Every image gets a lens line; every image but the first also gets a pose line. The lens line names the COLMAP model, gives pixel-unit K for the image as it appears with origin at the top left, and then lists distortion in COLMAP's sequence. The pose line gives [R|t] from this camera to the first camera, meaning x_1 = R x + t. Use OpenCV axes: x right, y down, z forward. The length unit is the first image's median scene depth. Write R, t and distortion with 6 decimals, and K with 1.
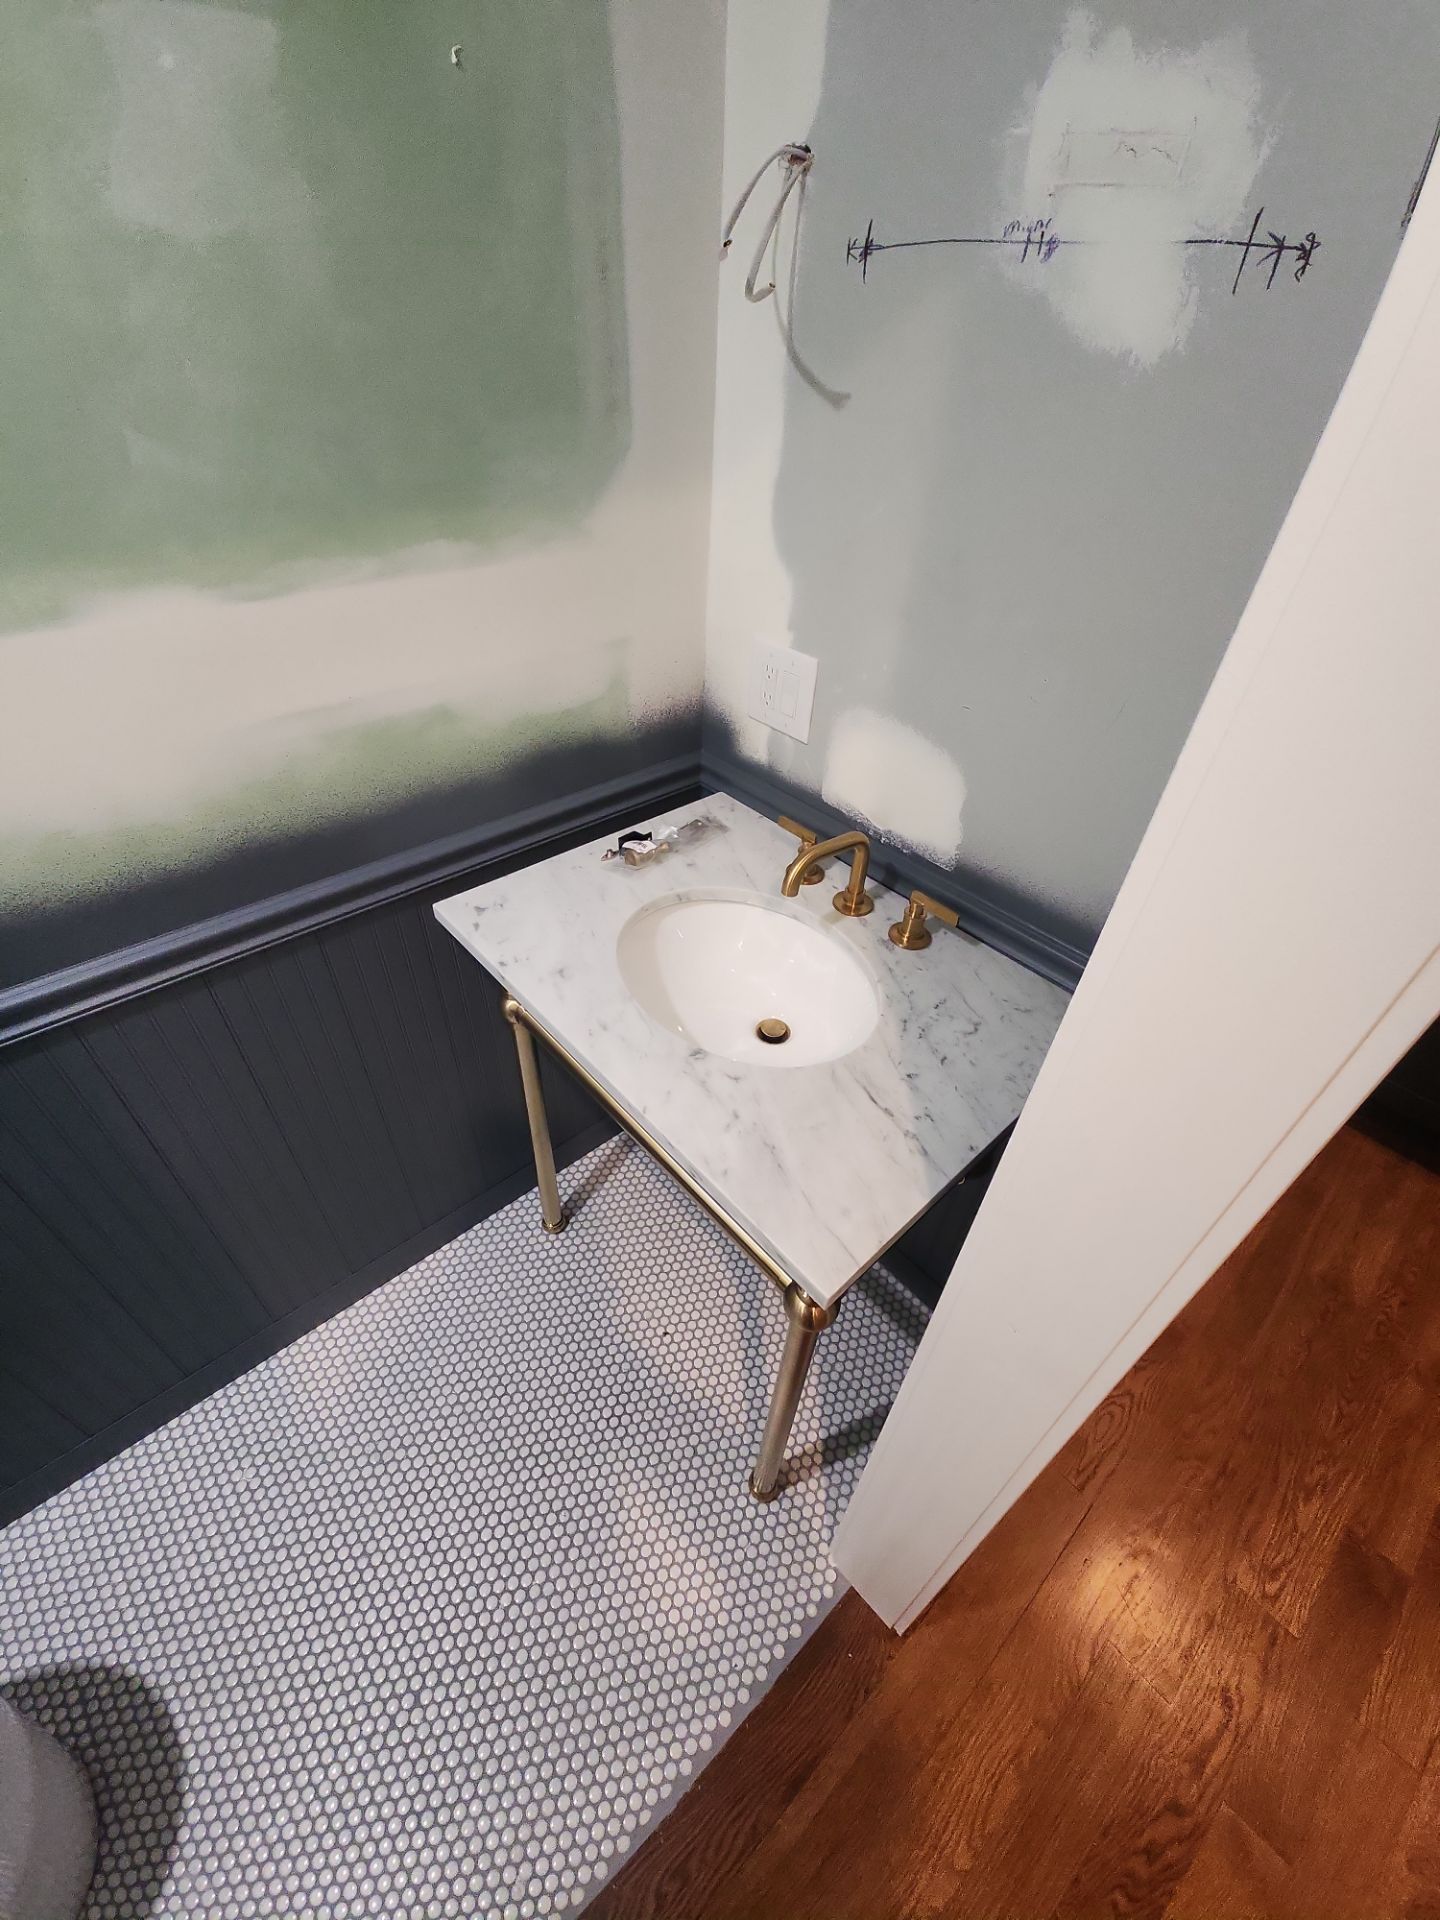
lens RADIAL K [[782.7, 0, 719.3], [0, 782.7, 958.9], [0, 0, 1]] dist [0.015670, -0.011803]
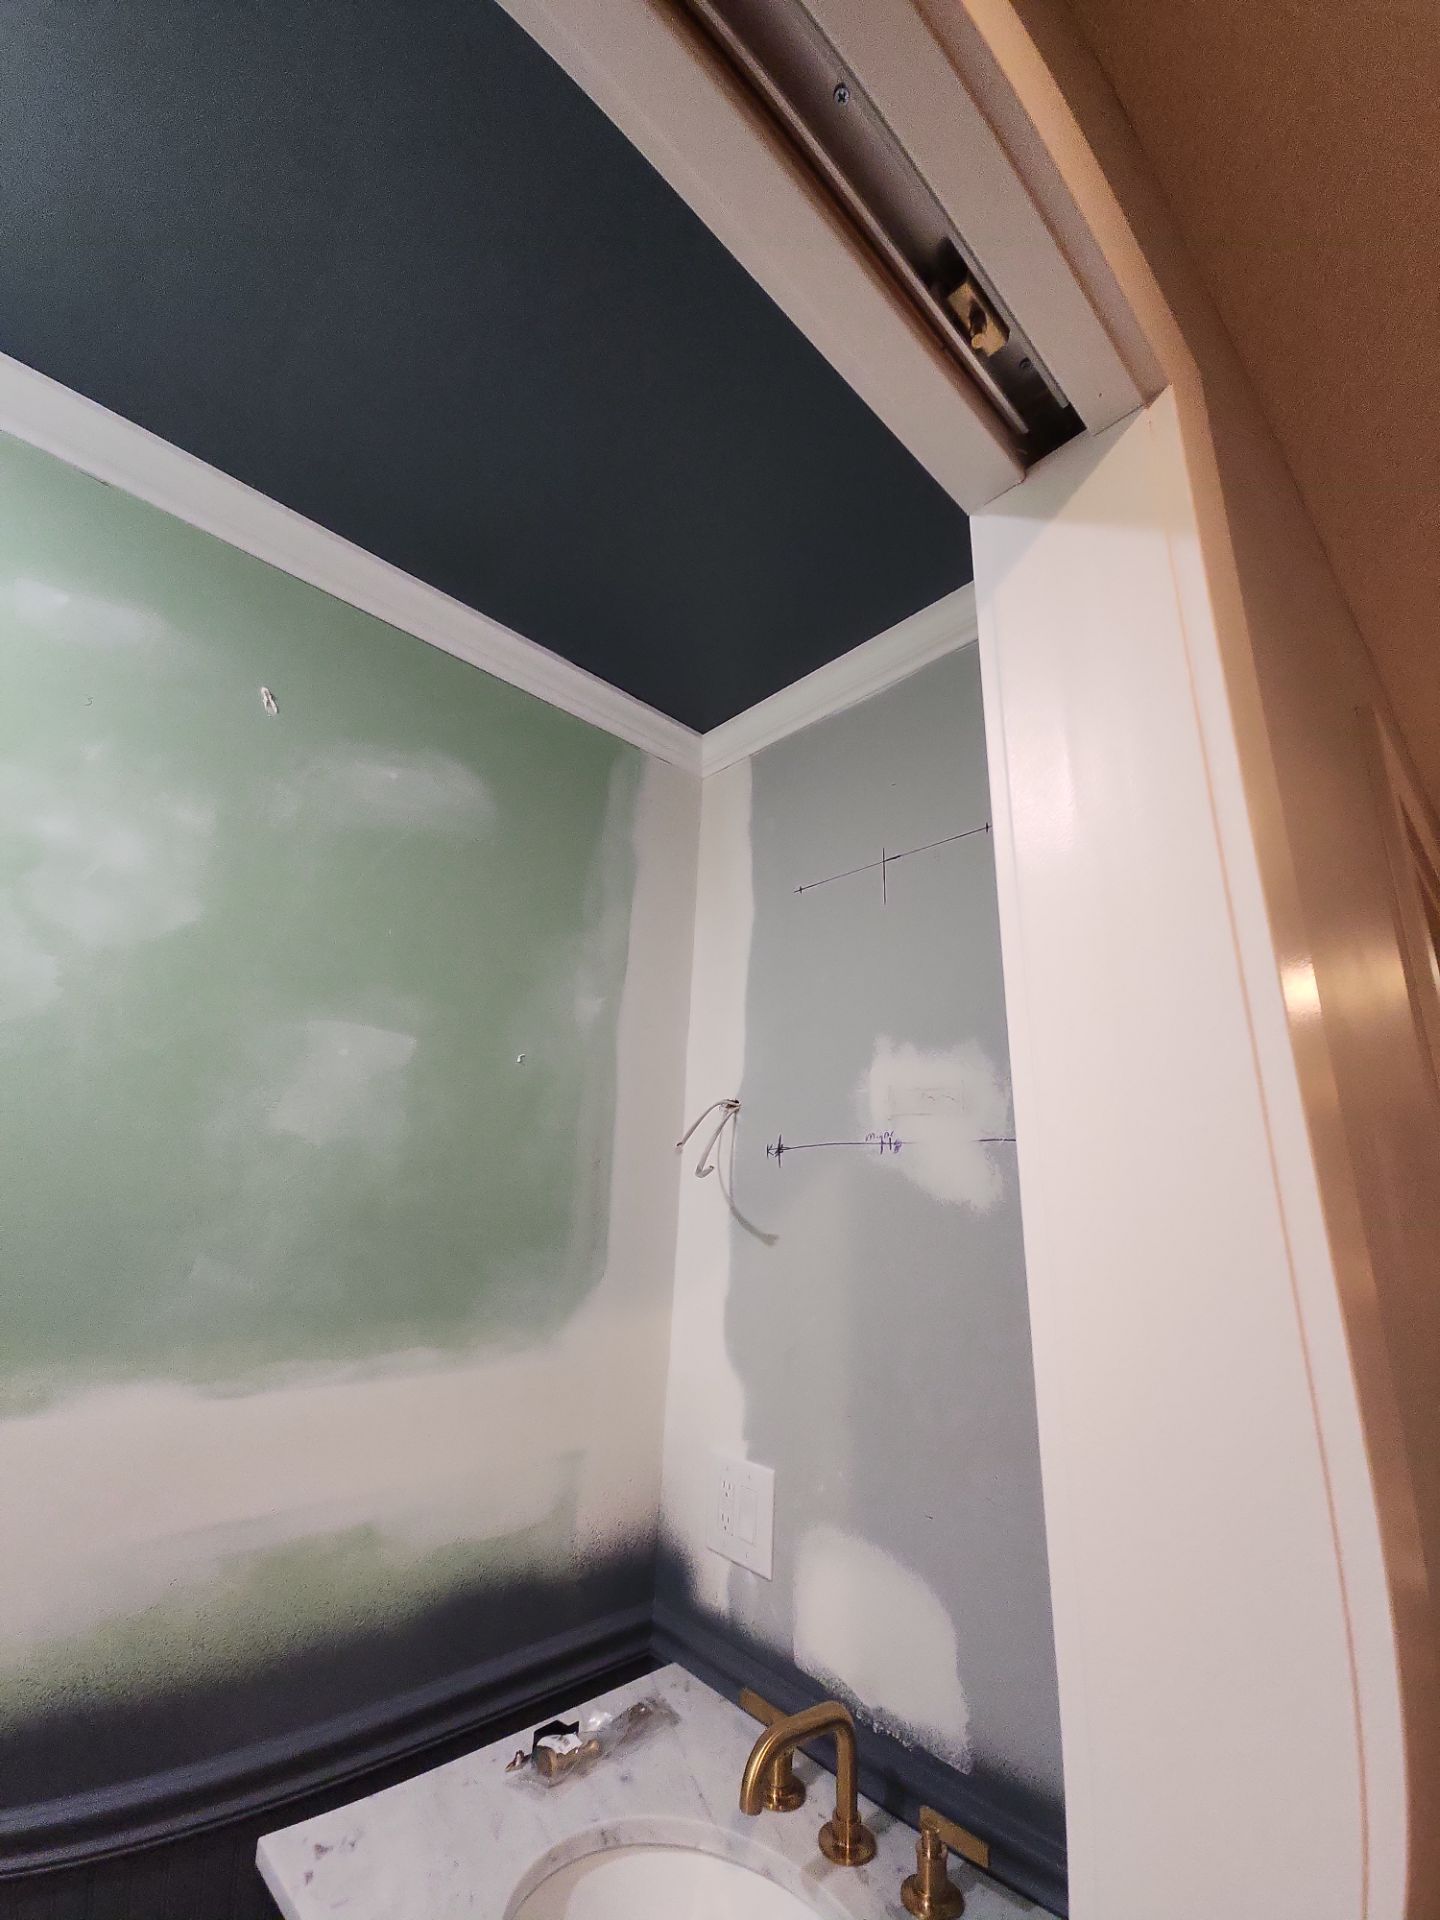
lens RADIAL K [[785.4, 0, 724.4], [0, 785.4, 961.0], [0, 0, 1]] dist [0.002961, -0.003755]
pose [[0.999743, 0.011015, 0.019838, 0.035626], [0.010728, 0.540953, -0.840984, 0.091348], [-0.019995, 0.840981, 0.540696, -0.055611]]
